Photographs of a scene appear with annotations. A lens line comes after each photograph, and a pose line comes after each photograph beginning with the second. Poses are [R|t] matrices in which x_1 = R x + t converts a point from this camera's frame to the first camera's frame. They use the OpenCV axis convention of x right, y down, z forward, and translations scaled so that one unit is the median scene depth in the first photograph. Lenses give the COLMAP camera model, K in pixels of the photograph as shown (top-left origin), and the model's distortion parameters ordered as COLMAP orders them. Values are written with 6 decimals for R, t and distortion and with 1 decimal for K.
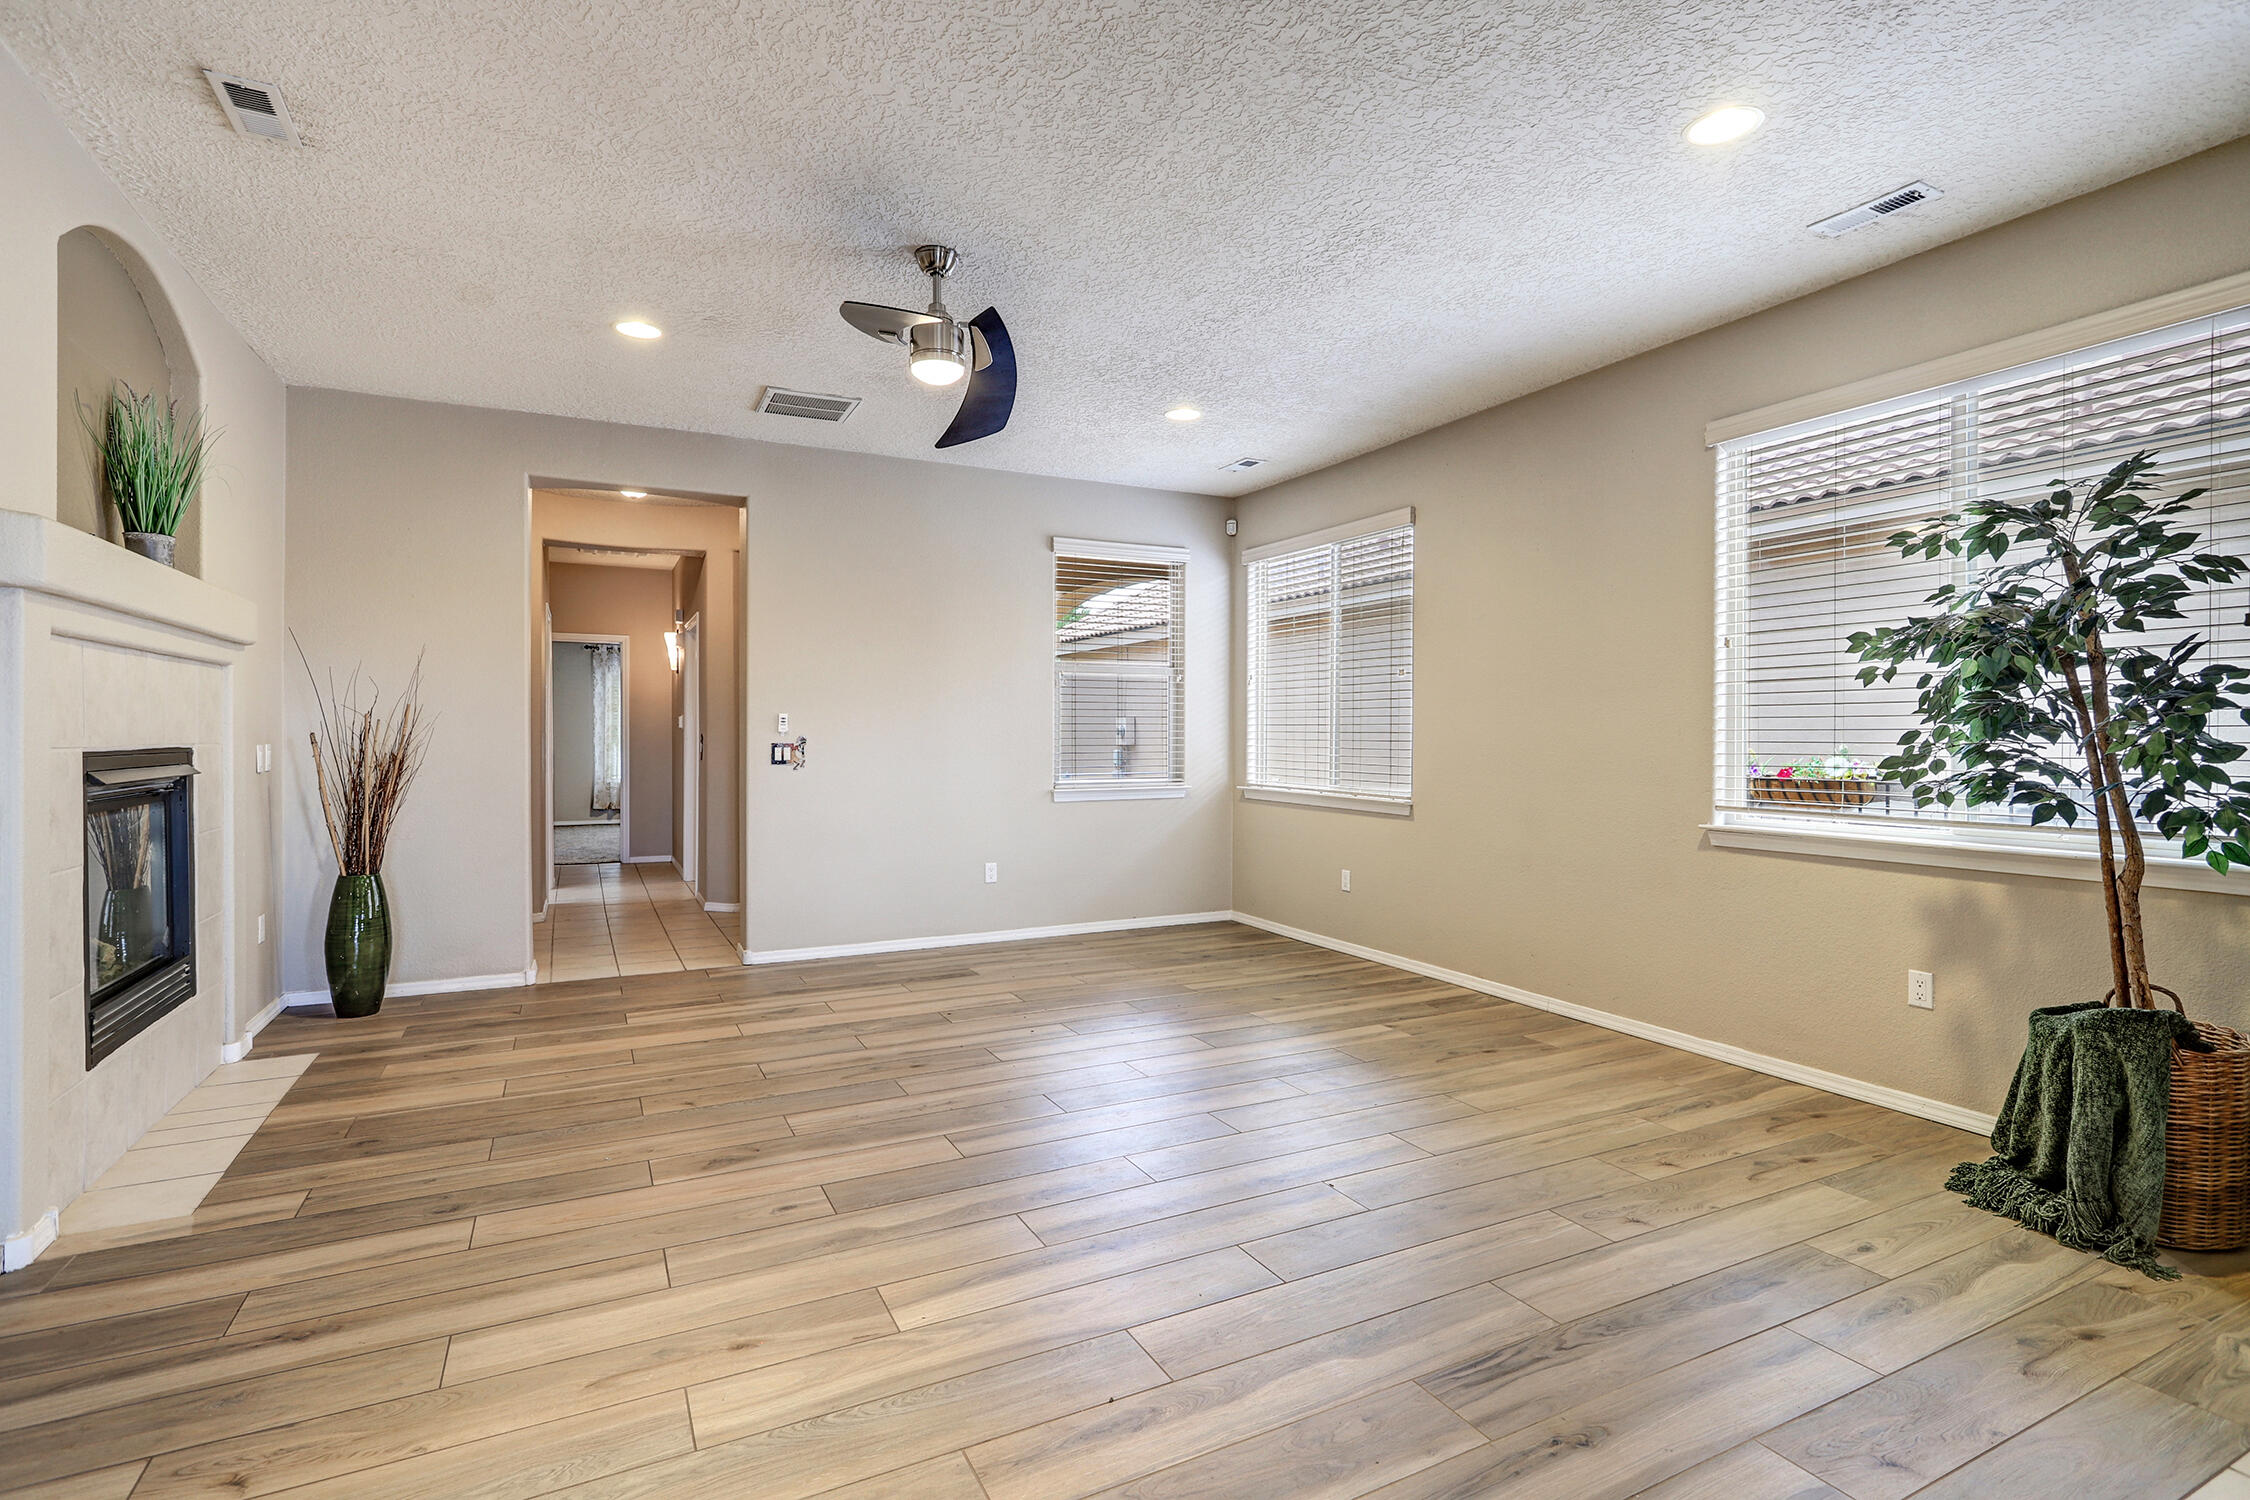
lens RADIAL K [[1091.7, 0, 1171.2], [0, 1091.7, 750.7], [0, 0, 1]] dist [0.001493, -0.000854]
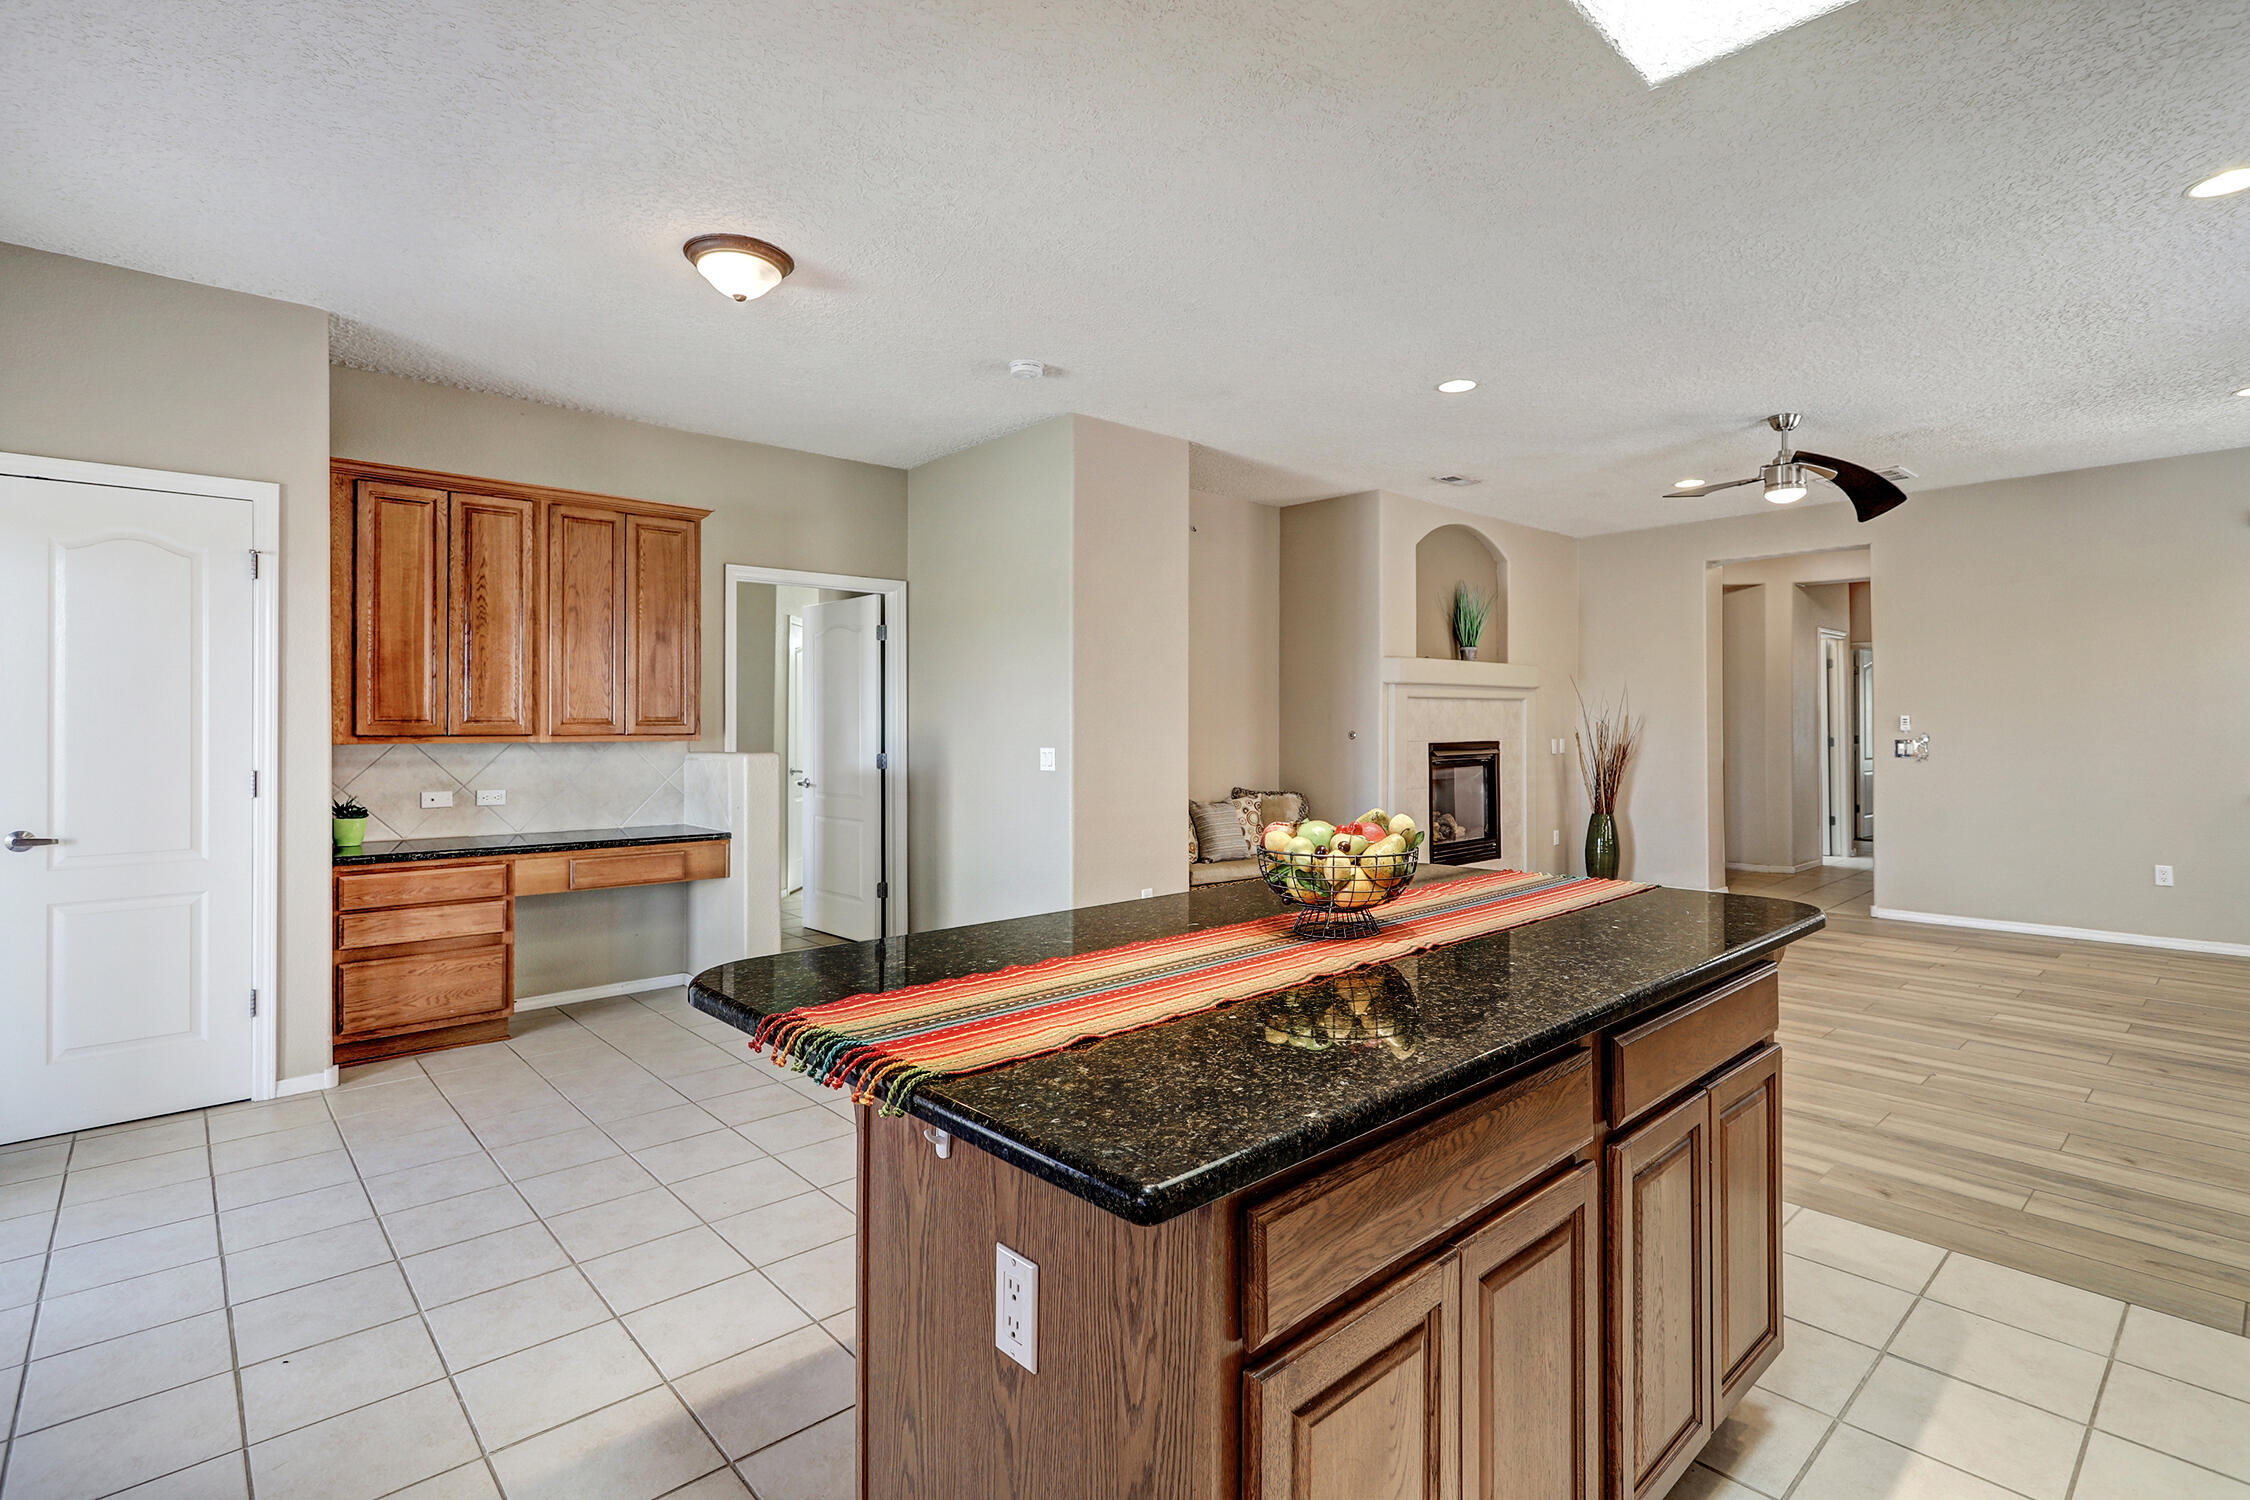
lens RADIAL K [[1091.7, 0, 1122.0], [0, 1091.7, 733.3], [0, 0, 1]] dist [0.001493, -0.000854]
pose [[0.265133, 0.002361, -0.964209, 0.954990], [-0.007287, 0.999973, 0.000444, -0.013622], [0.964184, 0.006909, 0.265143, -0.263251]]
